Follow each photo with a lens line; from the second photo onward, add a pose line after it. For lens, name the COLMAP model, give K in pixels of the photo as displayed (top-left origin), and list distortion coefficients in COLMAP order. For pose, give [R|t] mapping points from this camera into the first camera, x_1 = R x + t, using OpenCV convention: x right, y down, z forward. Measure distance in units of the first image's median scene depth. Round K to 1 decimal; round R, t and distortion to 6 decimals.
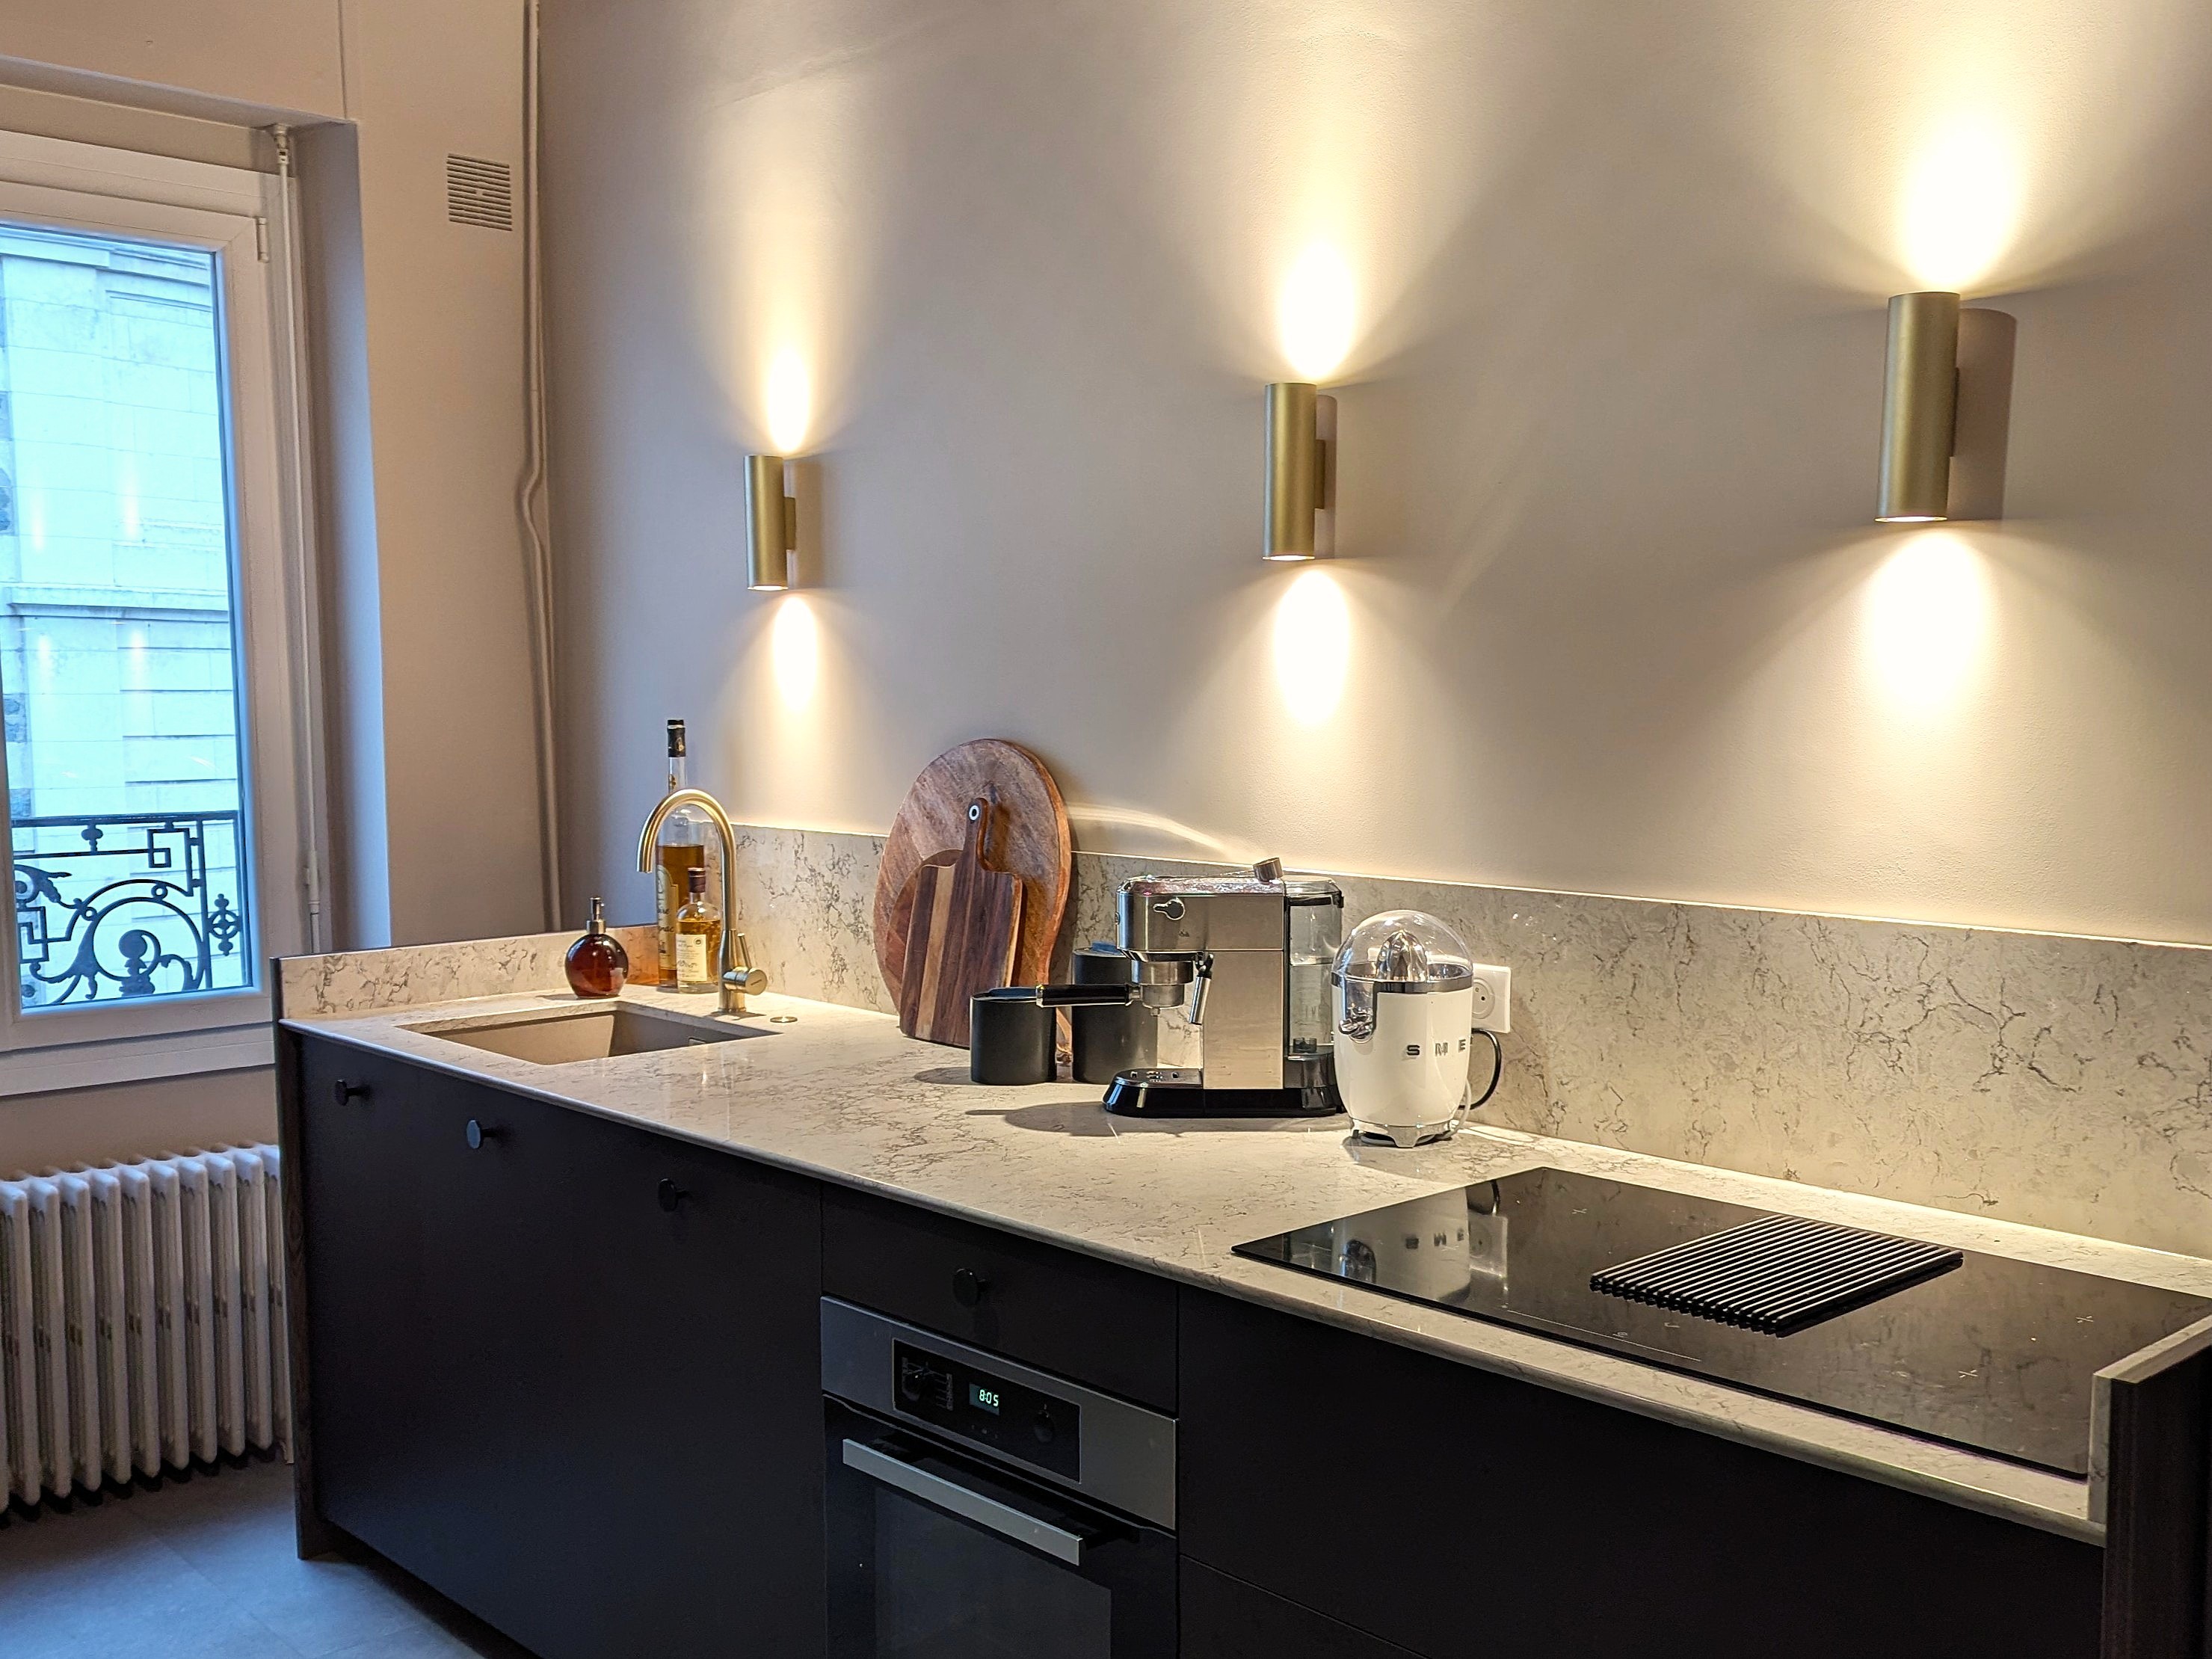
lens RADIAL K [[2094.6, 0, 1109.3], [0, 2094.6, 926.5], [0, 0, 1]] dist [0.036861, -0.011406]
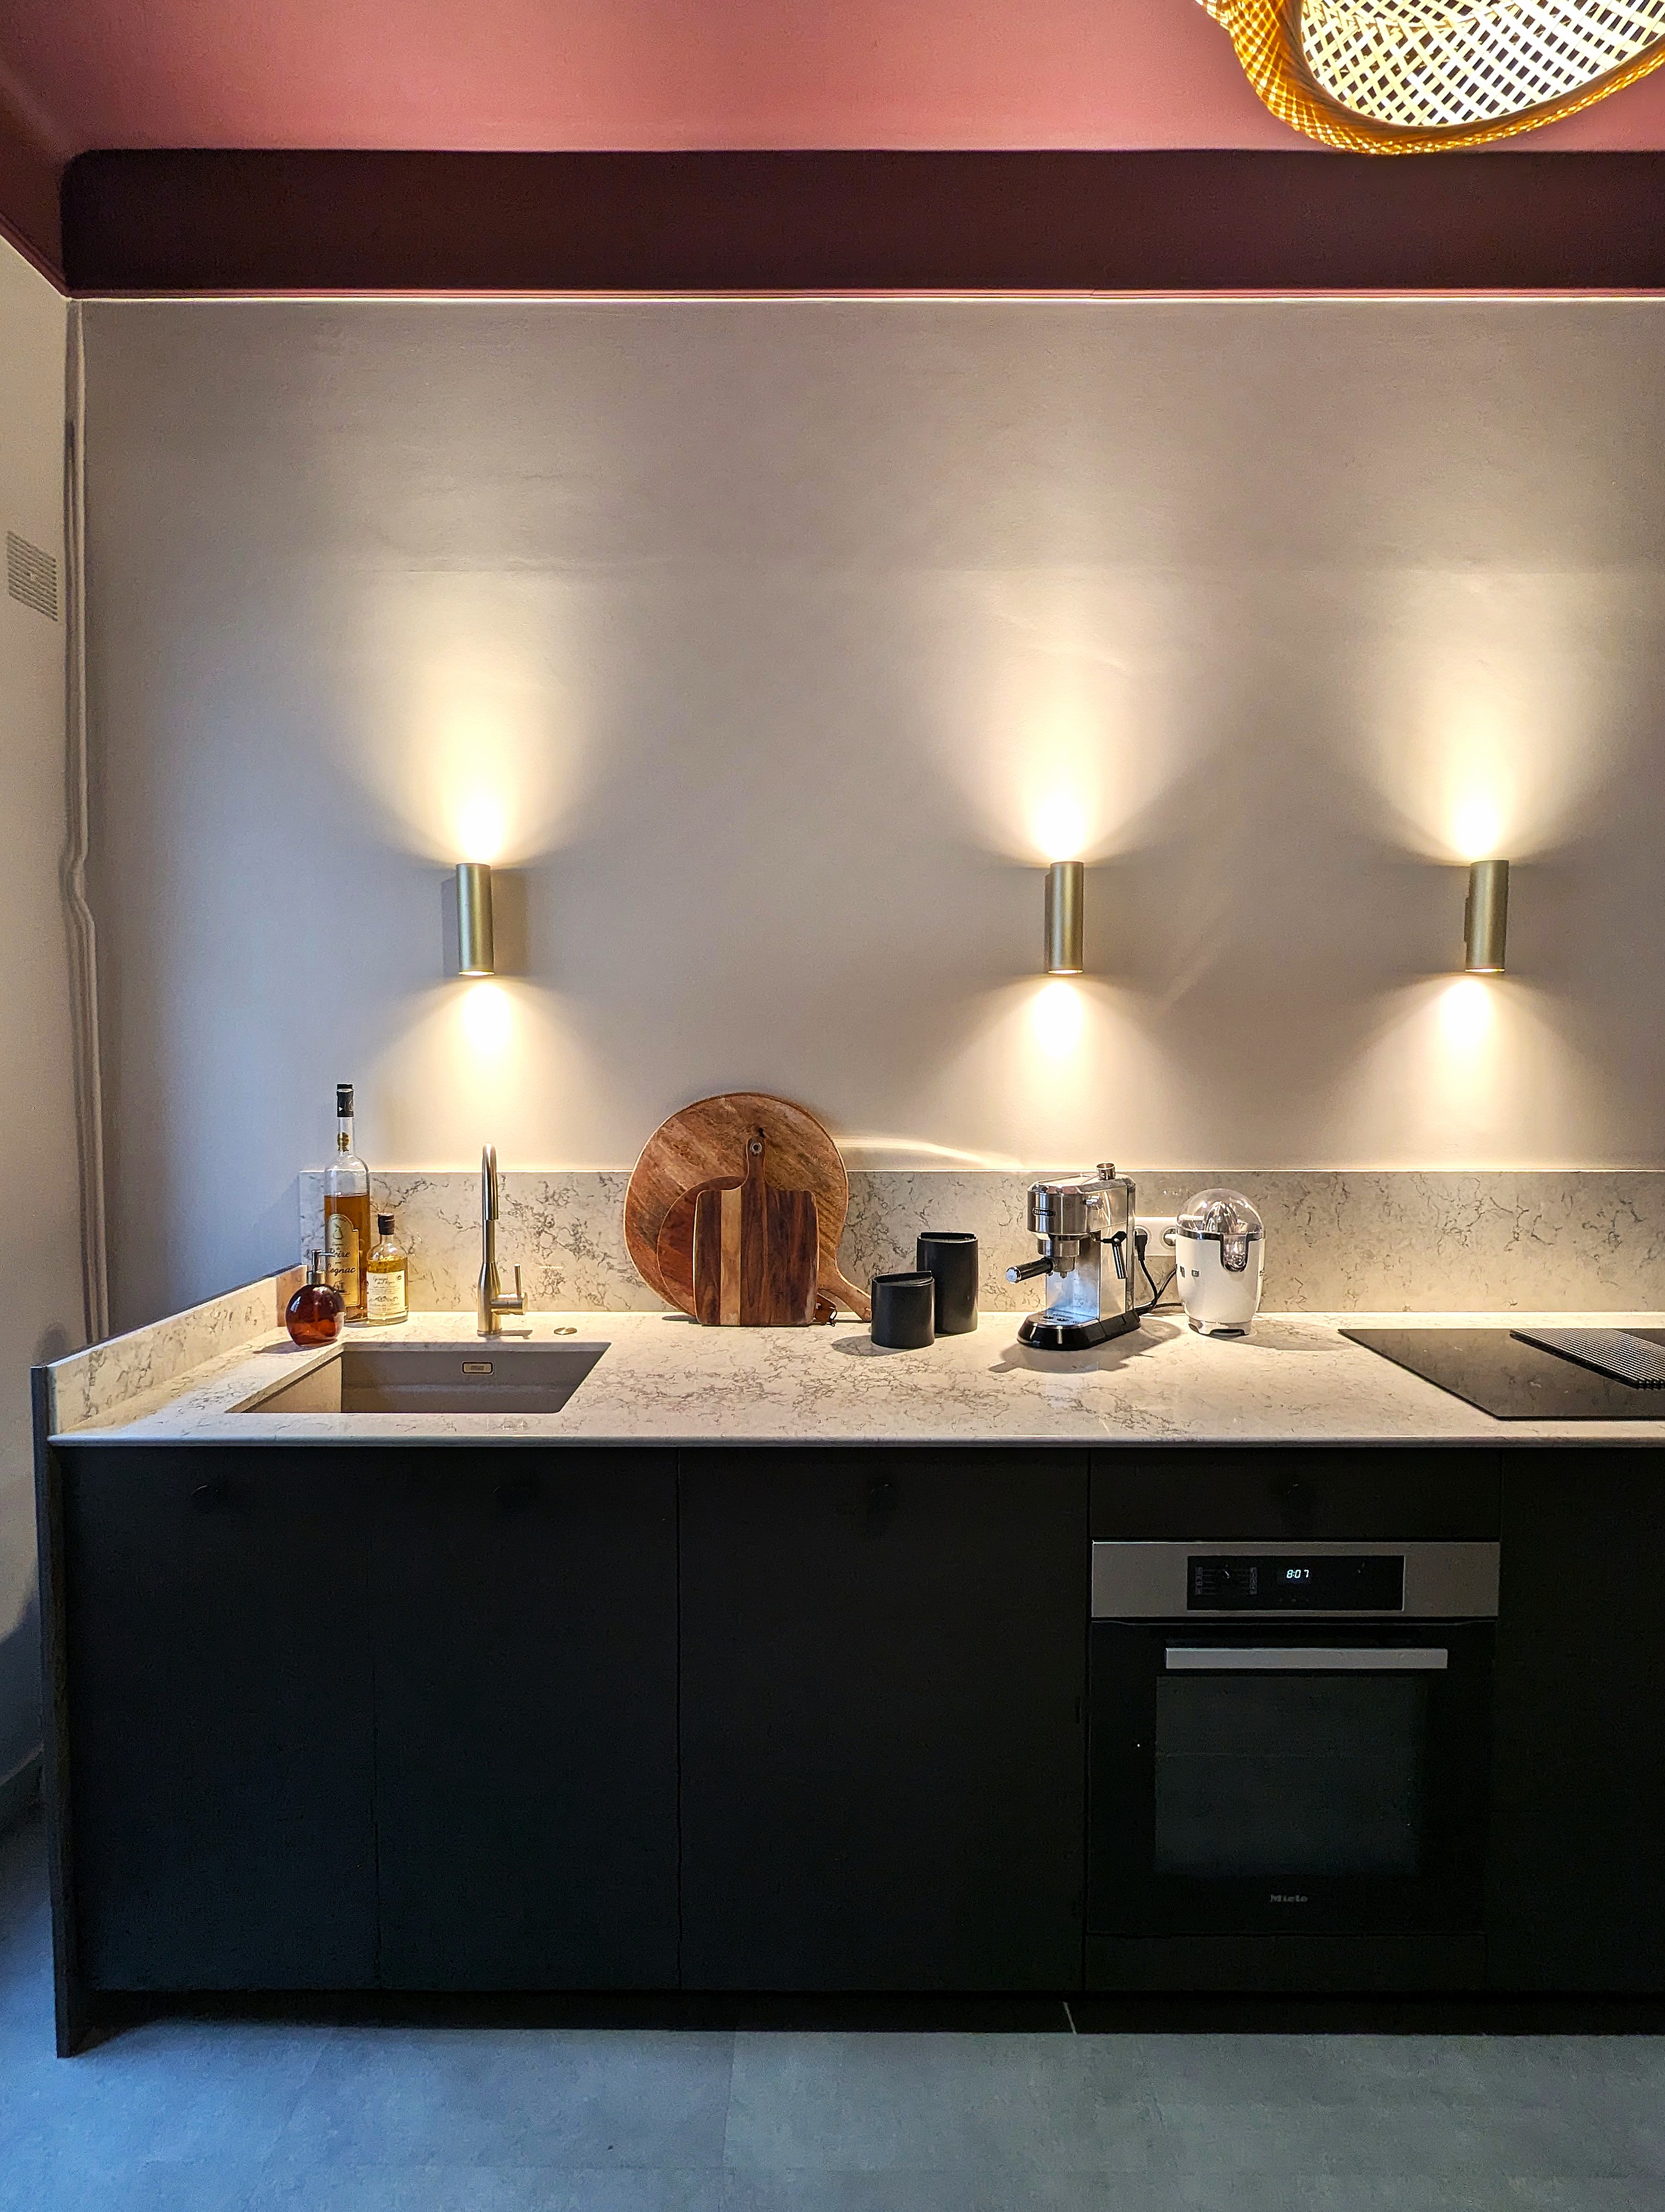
lens RADIAL K [[1069.7, 0, 832.5], [0, 1069.7, 1106.0], [0, 0, 1]] dist [-0.002946, 0.001007]
pose [[0.698695, -0.033602, 0.714631, -0.492739], [0.083748, 0.995870, -0.035054, -0.050488], [-0.710501, 0.084341, 0.698623, 0.465674]]
